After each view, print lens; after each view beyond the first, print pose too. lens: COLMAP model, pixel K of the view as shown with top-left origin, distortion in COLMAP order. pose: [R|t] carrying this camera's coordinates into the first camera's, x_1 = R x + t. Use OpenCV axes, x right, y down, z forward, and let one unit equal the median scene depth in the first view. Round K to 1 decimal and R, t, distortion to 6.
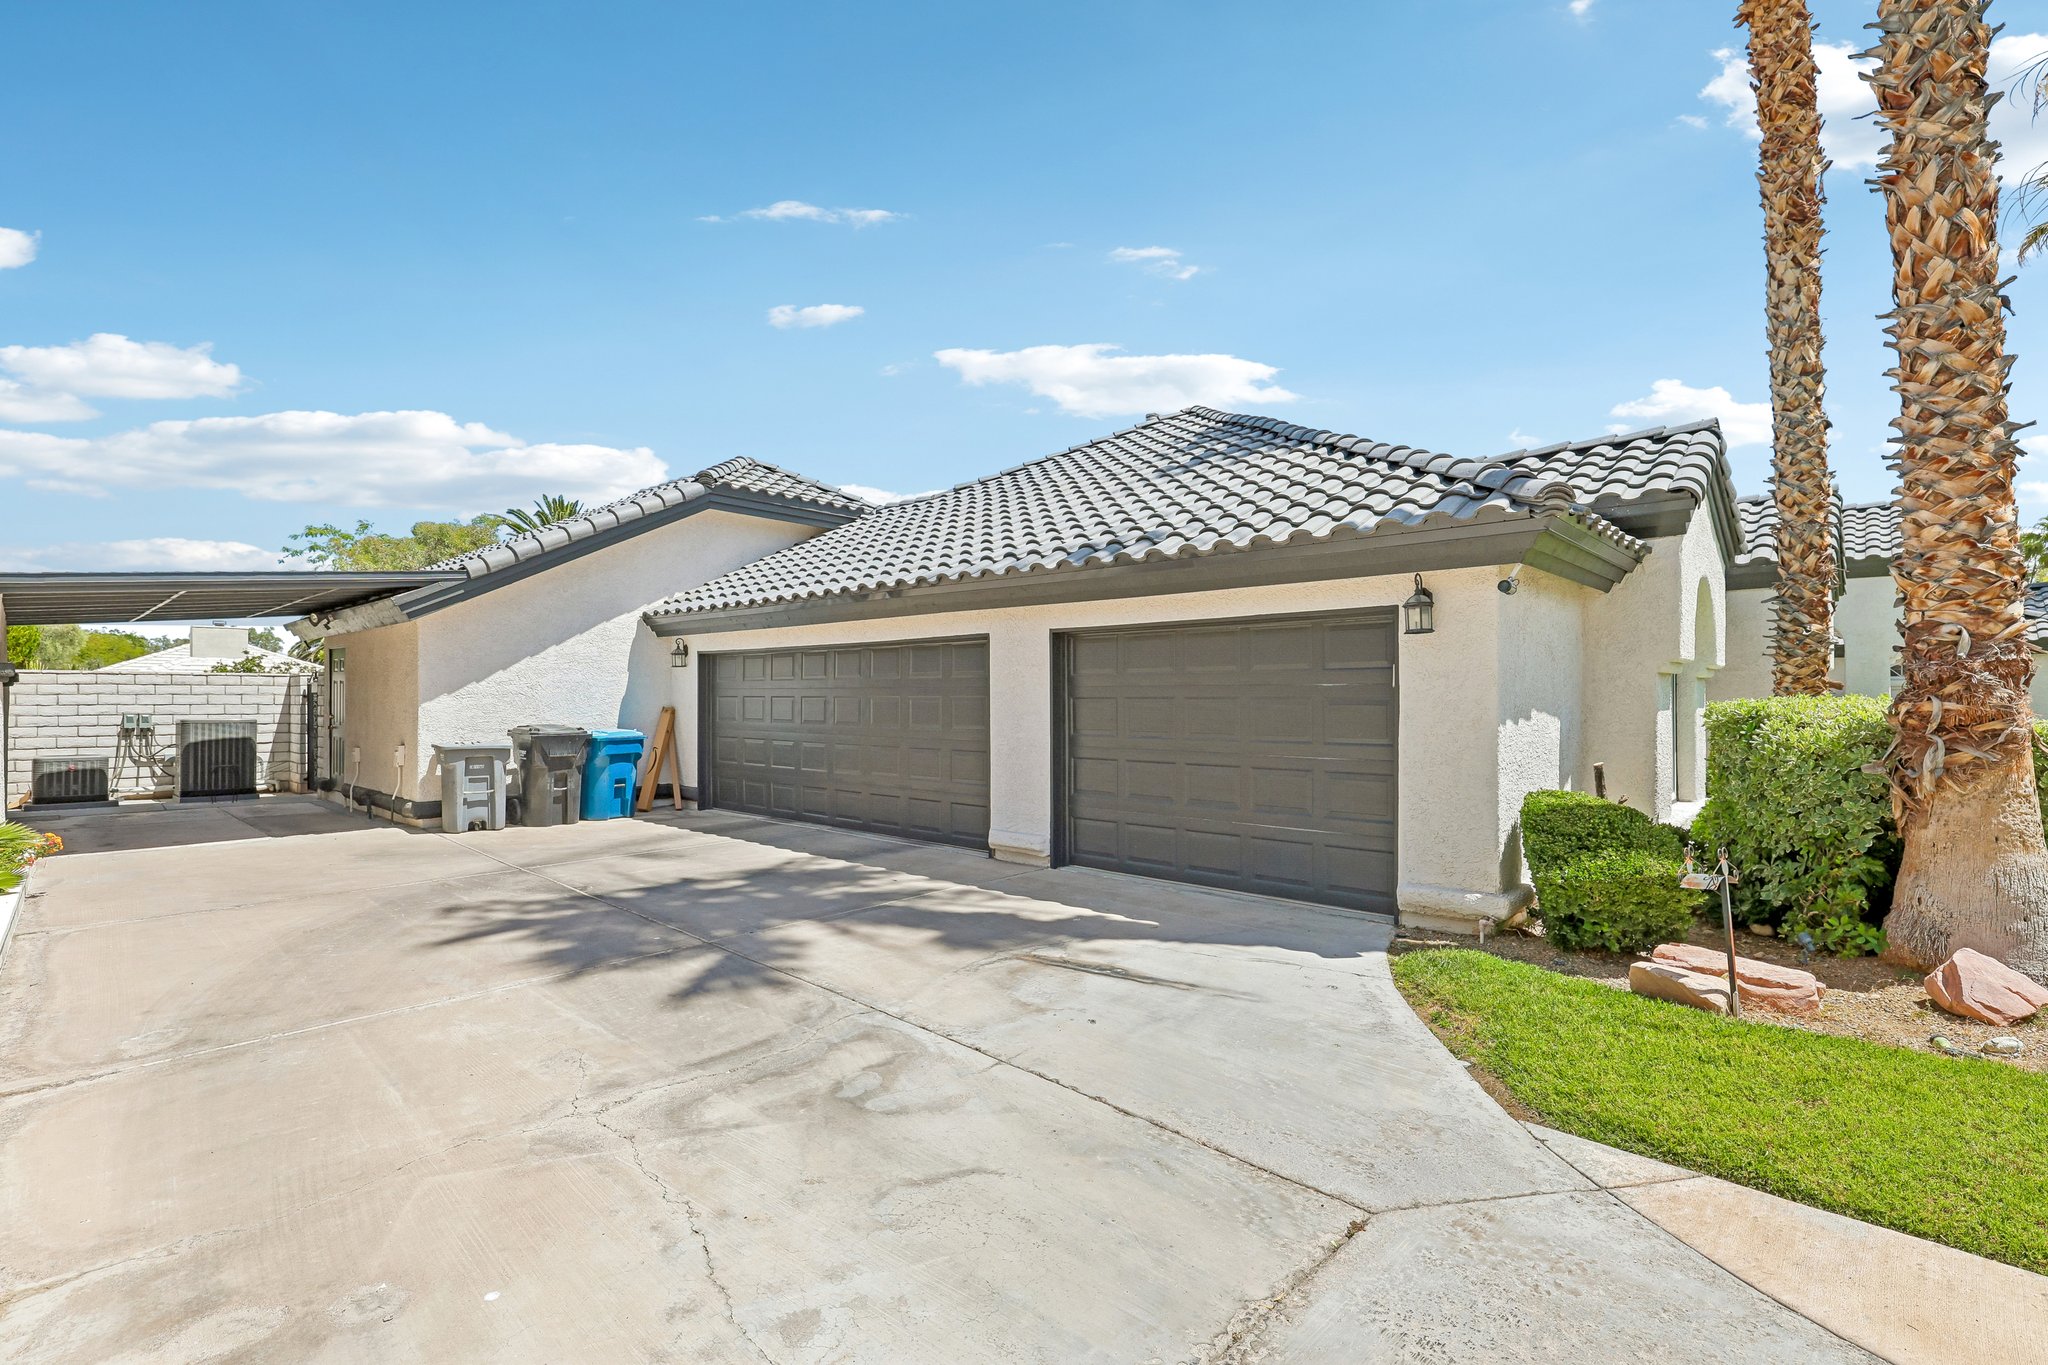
lens RADIAL K [[954.1, 0, 1024.0], [0, 954.1, 682.5], [0, 0, 1]] dist [0.002885, 0.001399]
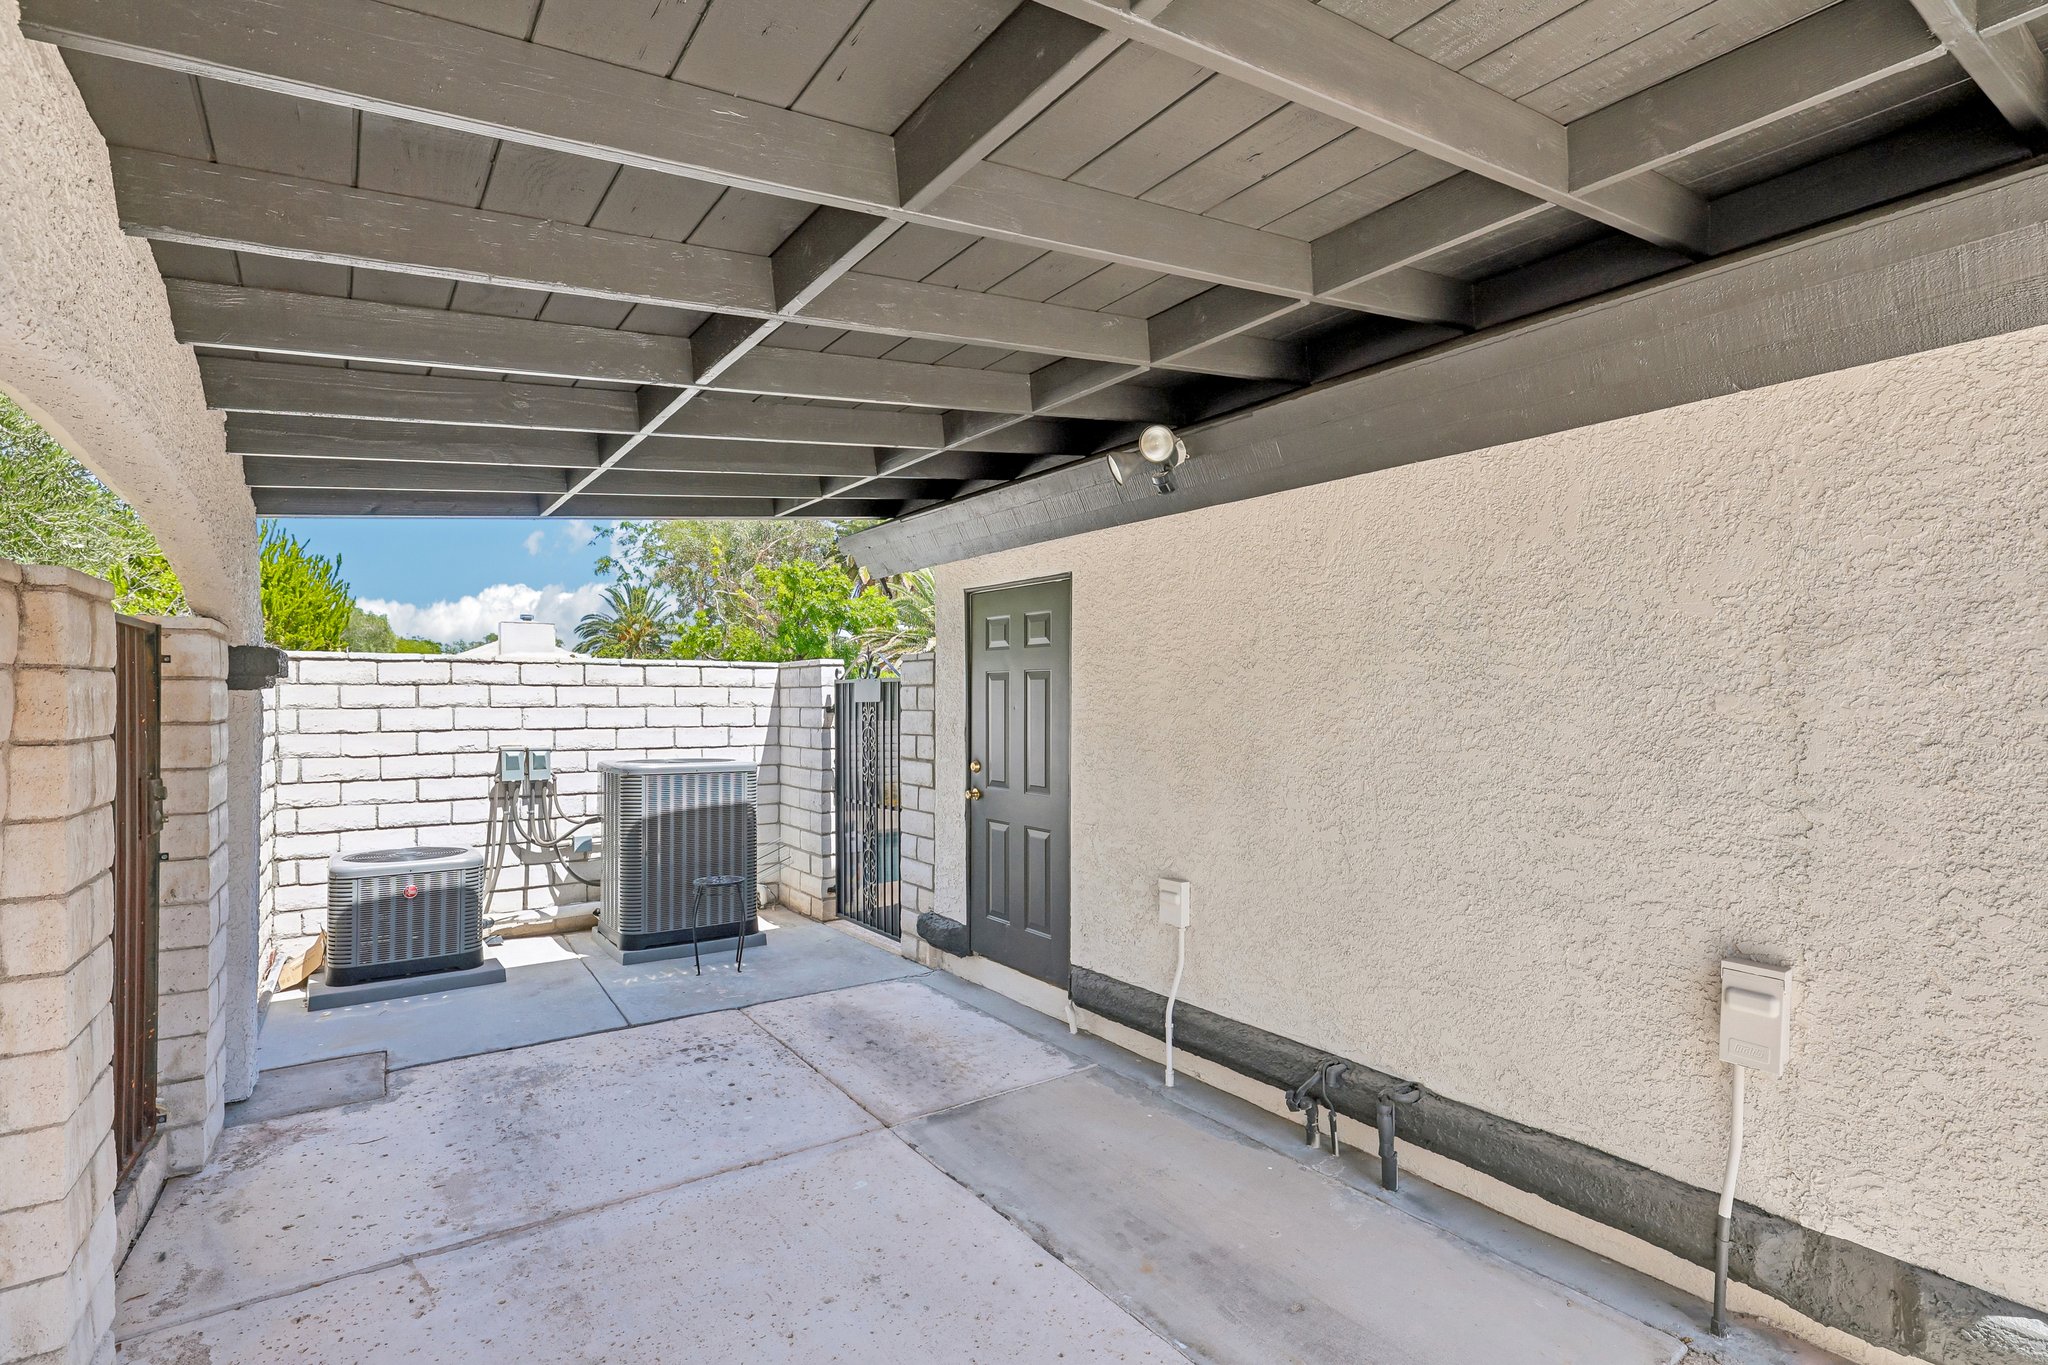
lens RADIAL K [[954.1, 0, 1024.0], [0, 954.1, 682.5], [0, 0, 1]] dist [0.002885, 0.001399]
pose [[0.982760, -0.003938, -0.184845, -0.637226], [0.003782, 0.999992, -0.001195, 0.002028], [0.184849, 0.000475, 0.982767, 0.624483]]
